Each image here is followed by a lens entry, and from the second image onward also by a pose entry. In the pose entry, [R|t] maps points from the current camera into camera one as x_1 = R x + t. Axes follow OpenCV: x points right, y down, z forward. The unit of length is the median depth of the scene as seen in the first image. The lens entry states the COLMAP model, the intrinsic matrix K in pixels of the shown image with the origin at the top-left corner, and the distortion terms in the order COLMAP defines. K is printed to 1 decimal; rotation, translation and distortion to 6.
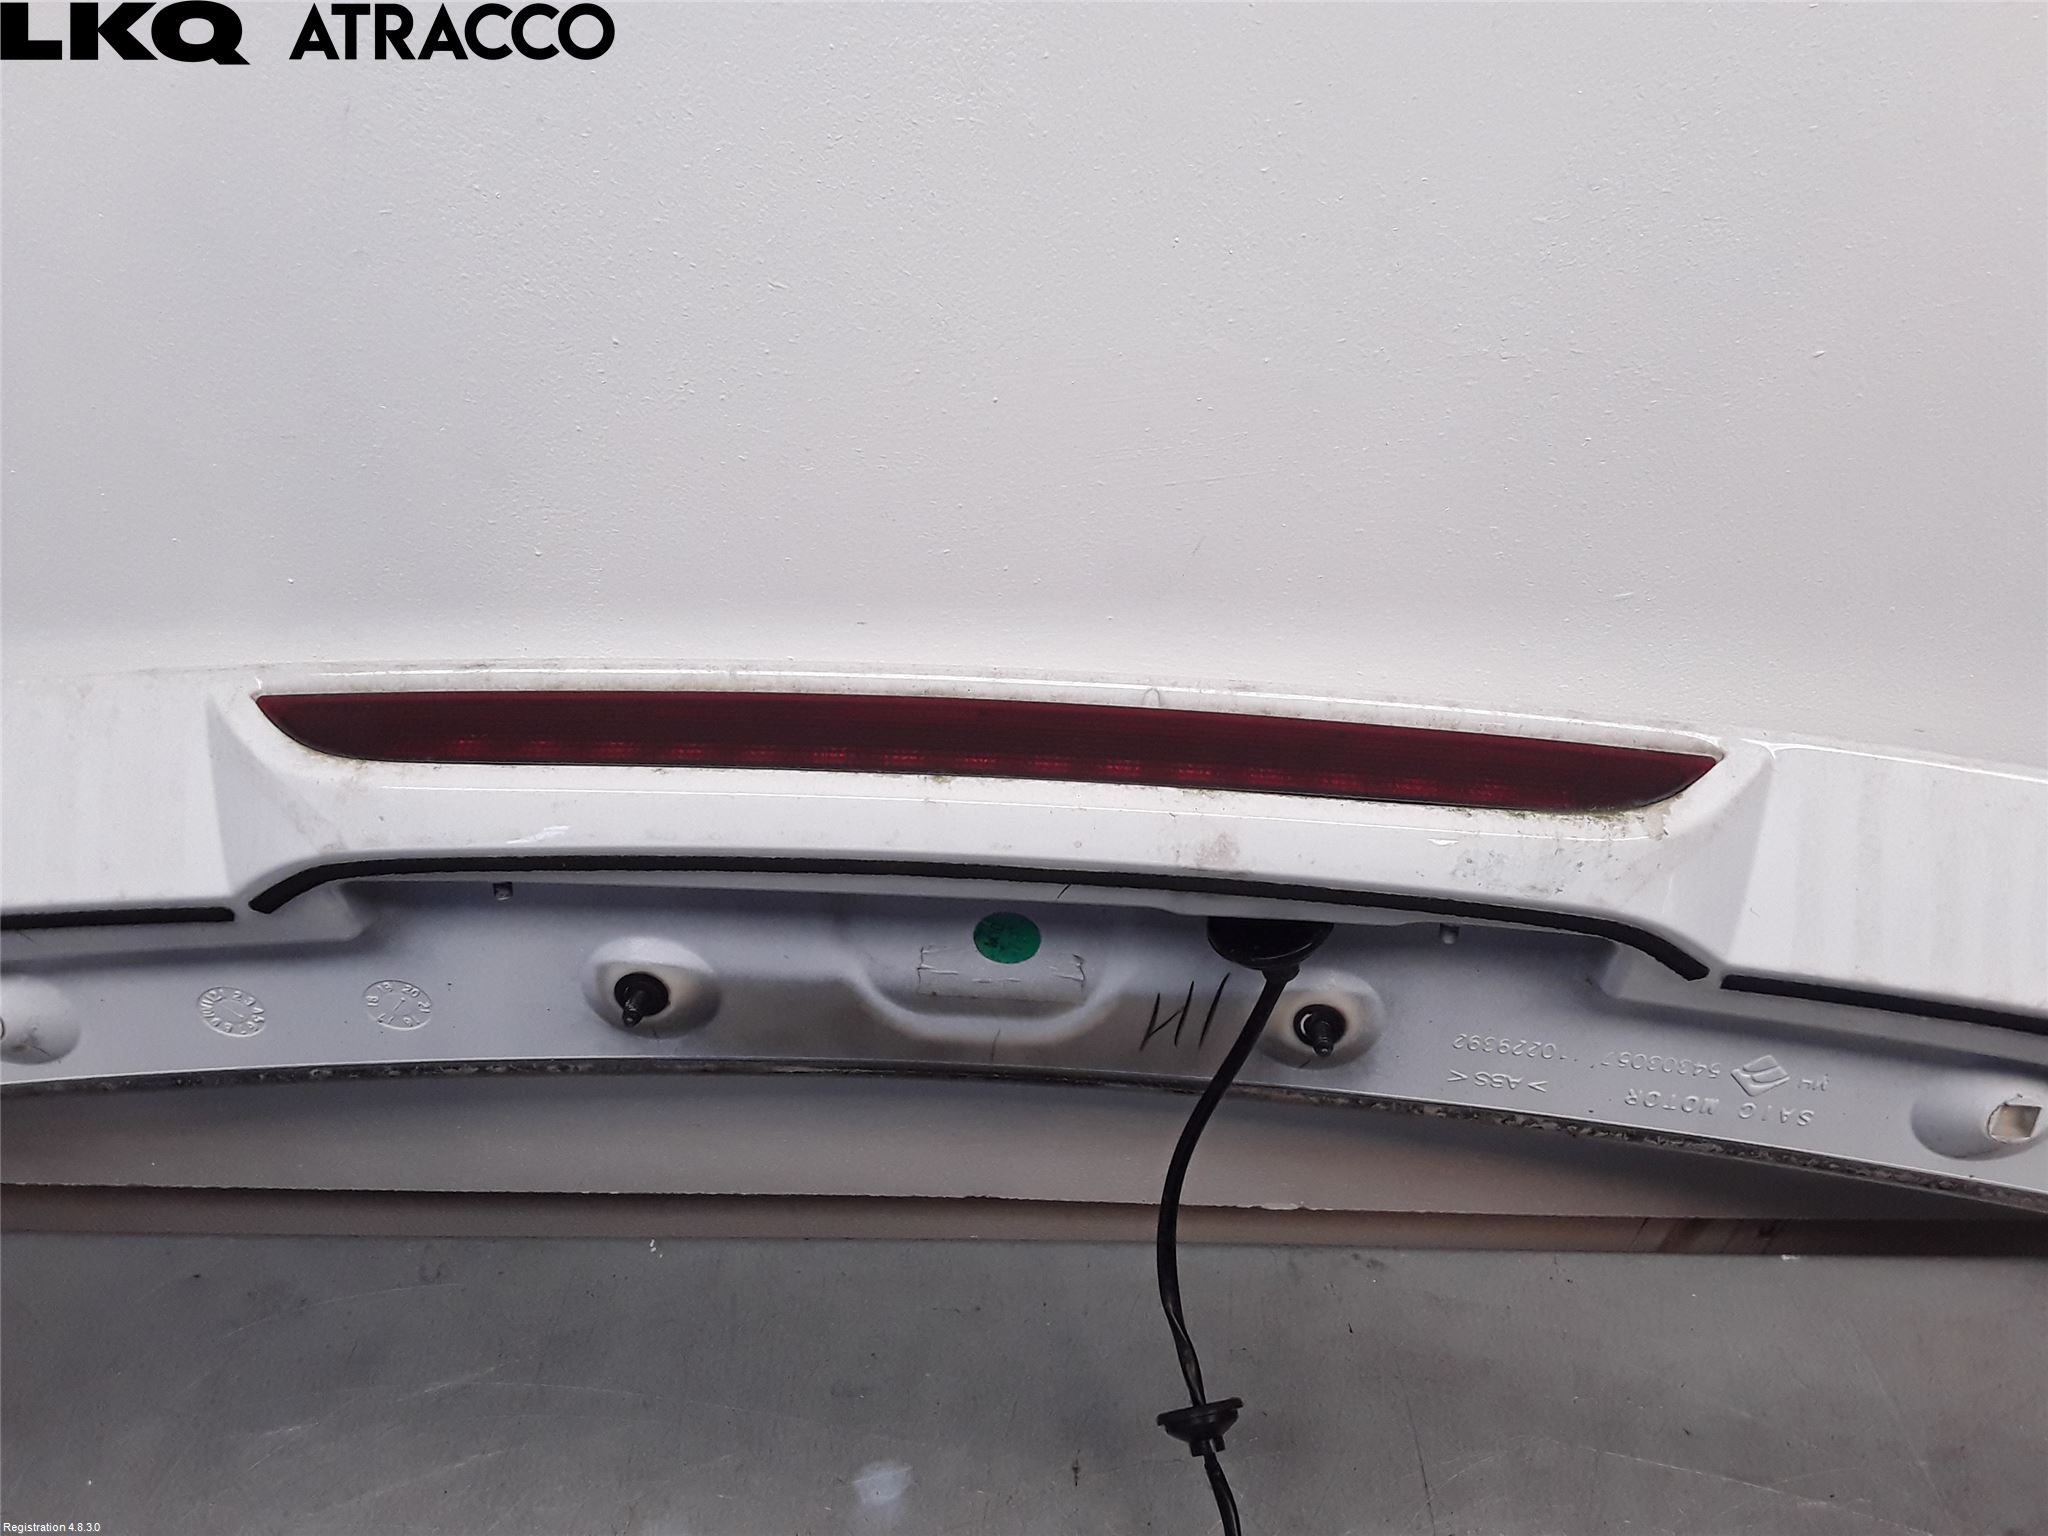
lens RADIAL K [[1652.0, 0, 1024.0], [0, 1652.0, 768.0], [0, 0, 1]] dist [0.157878, -0.278503]
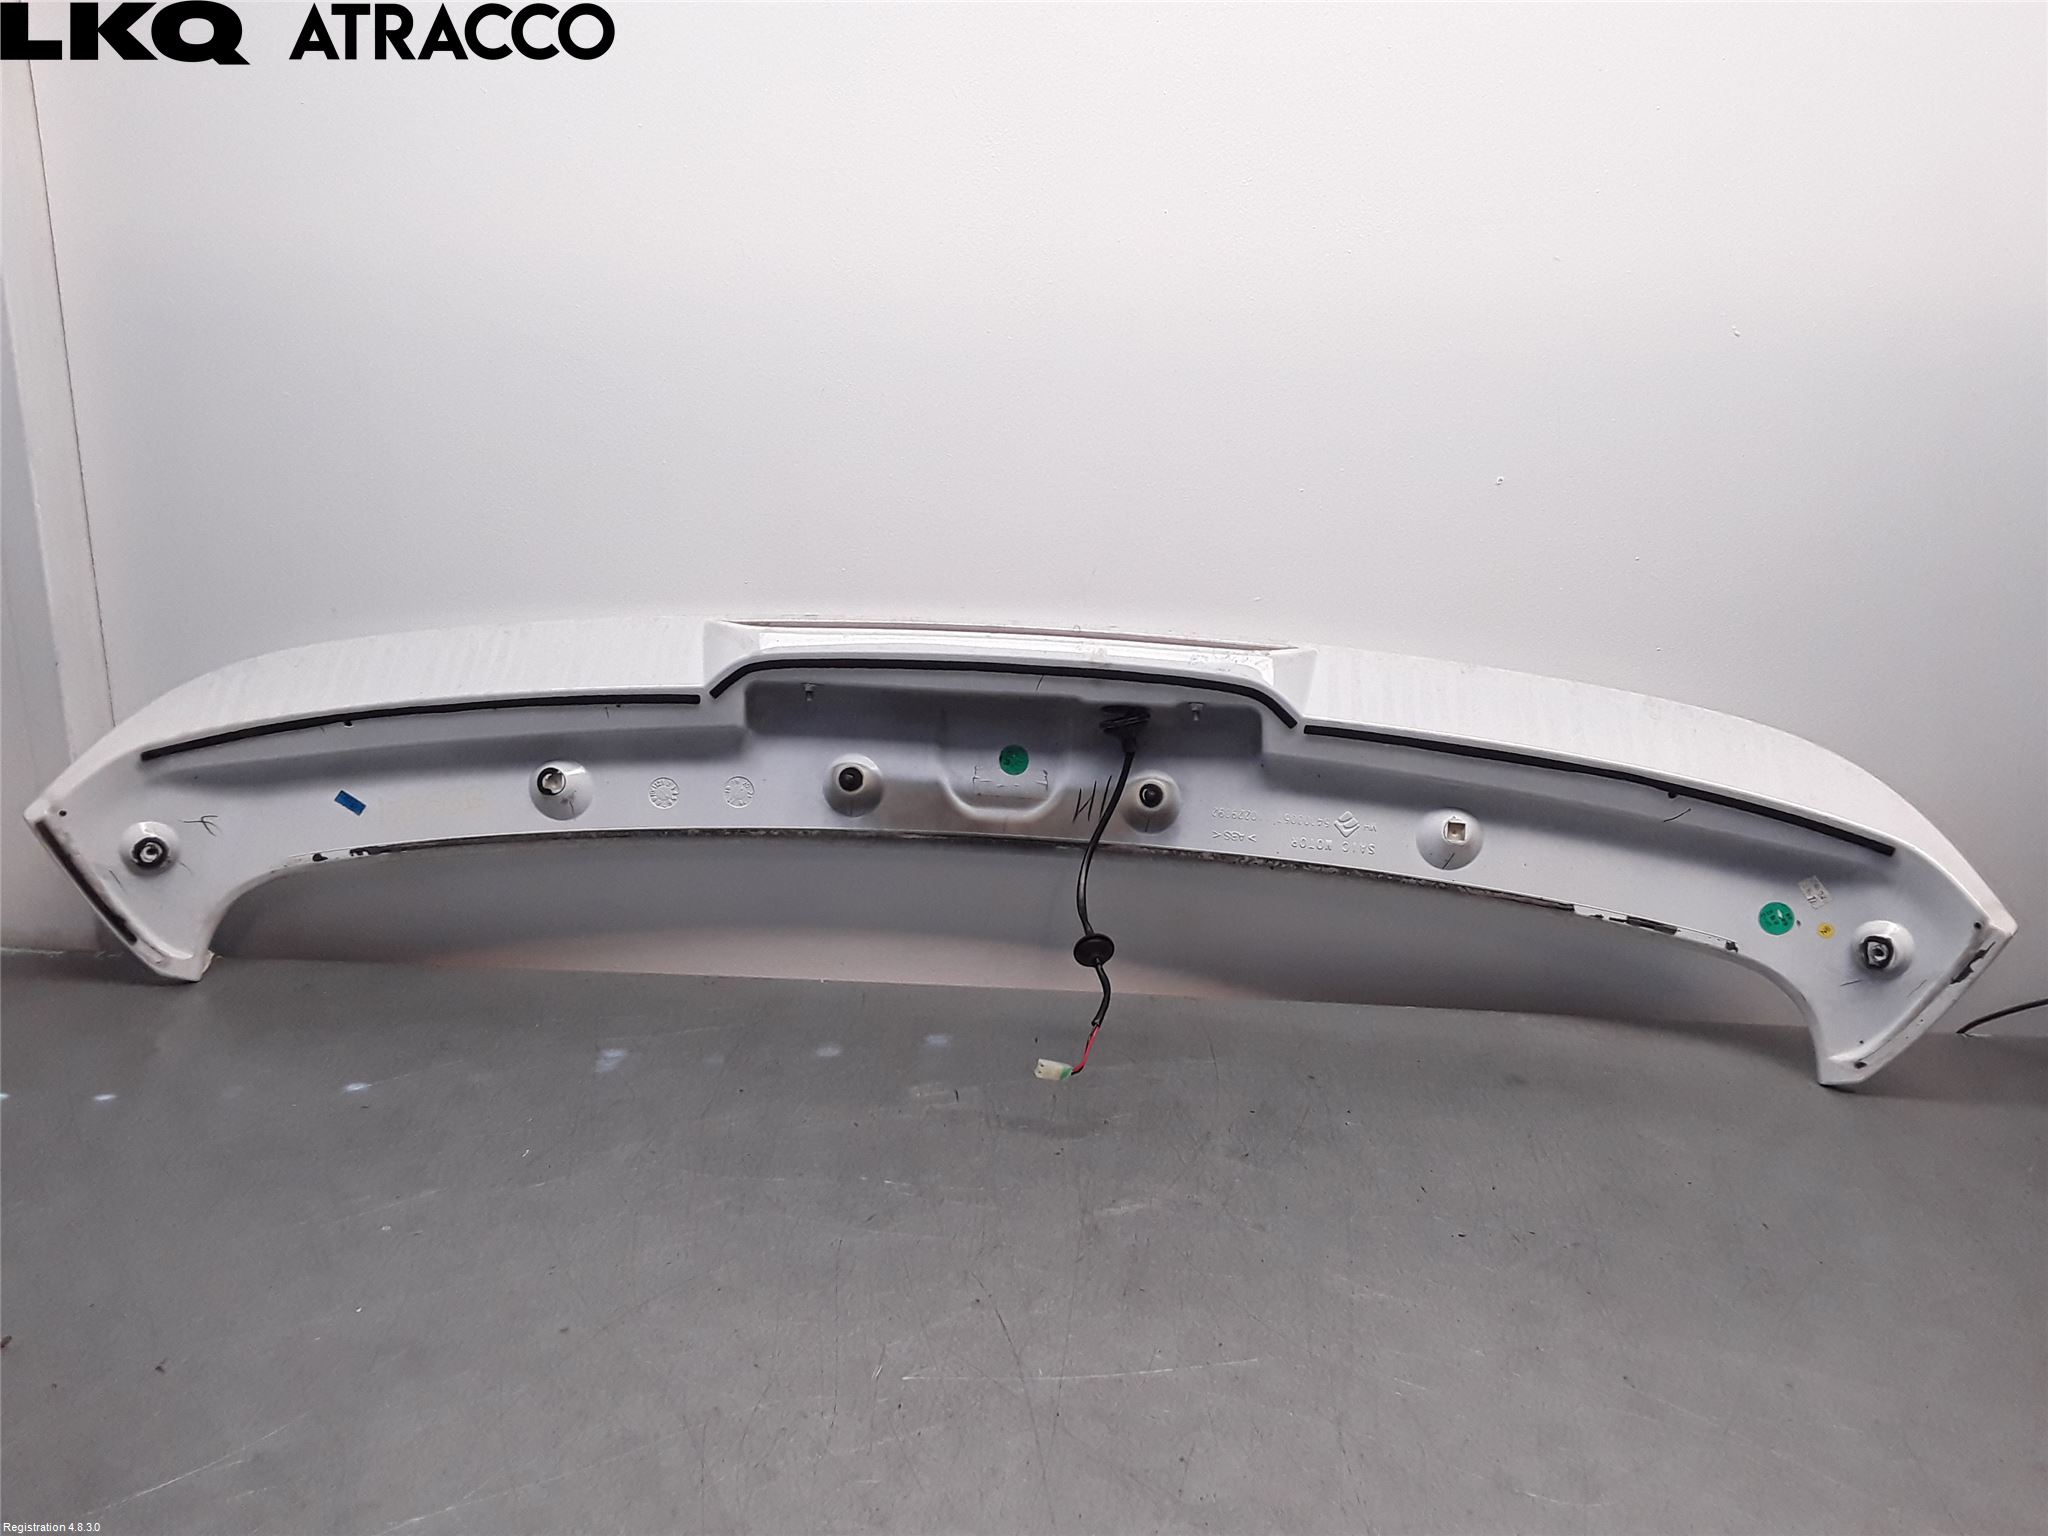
lens RADIAL K [[1652.0, 0, 1024.0], [0, 1652.0, 768.0], [0, 0, 1]] dist [0.157878, -0.278503]
pose [[0.999234, 0.036819, -0.013262, 0.033072], [-0.038139, 0.840238, -0.540875, 1.307890], [-0.008771, 0.540967, 0.840998, -0.879942]]
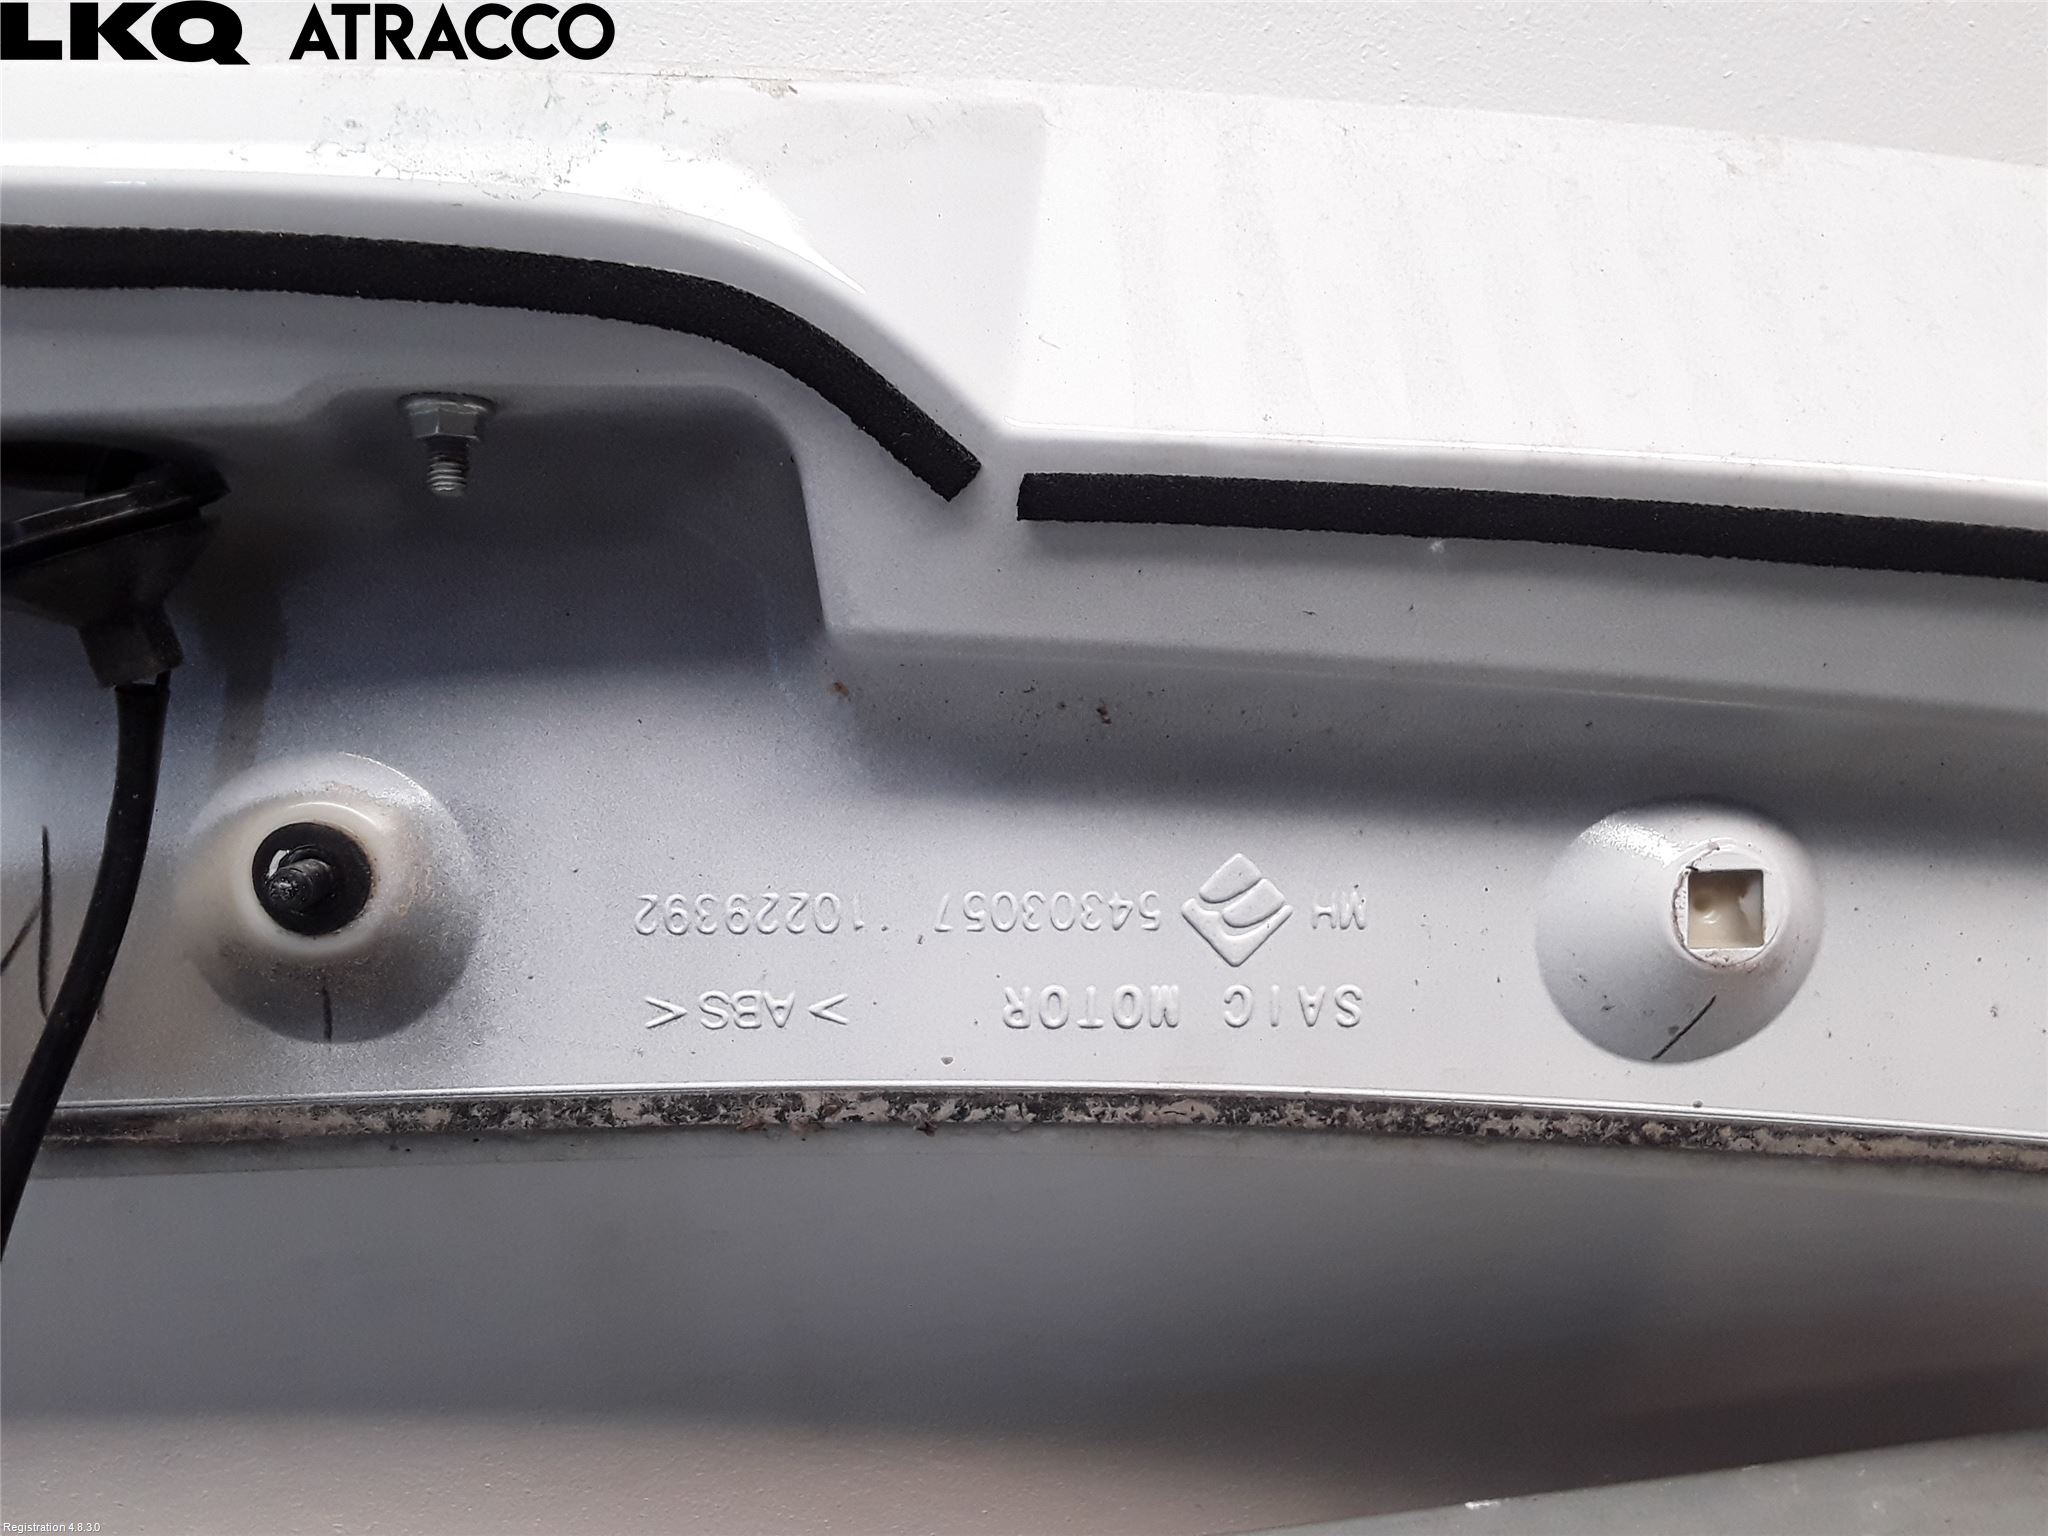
lens RADIAL K [[1652.0, 0, 1024.0], [0, 1652.0, 768.0], [0, 0, 1]] dist [0.157878, -0.278503]
pose [[0.985956, -0.065394, 0.153668, 0.294683], [0.125238, 0.898235, -0.421294, 0.339345], [-0.110480, 0.434623, 0.893811, 0.534814]]
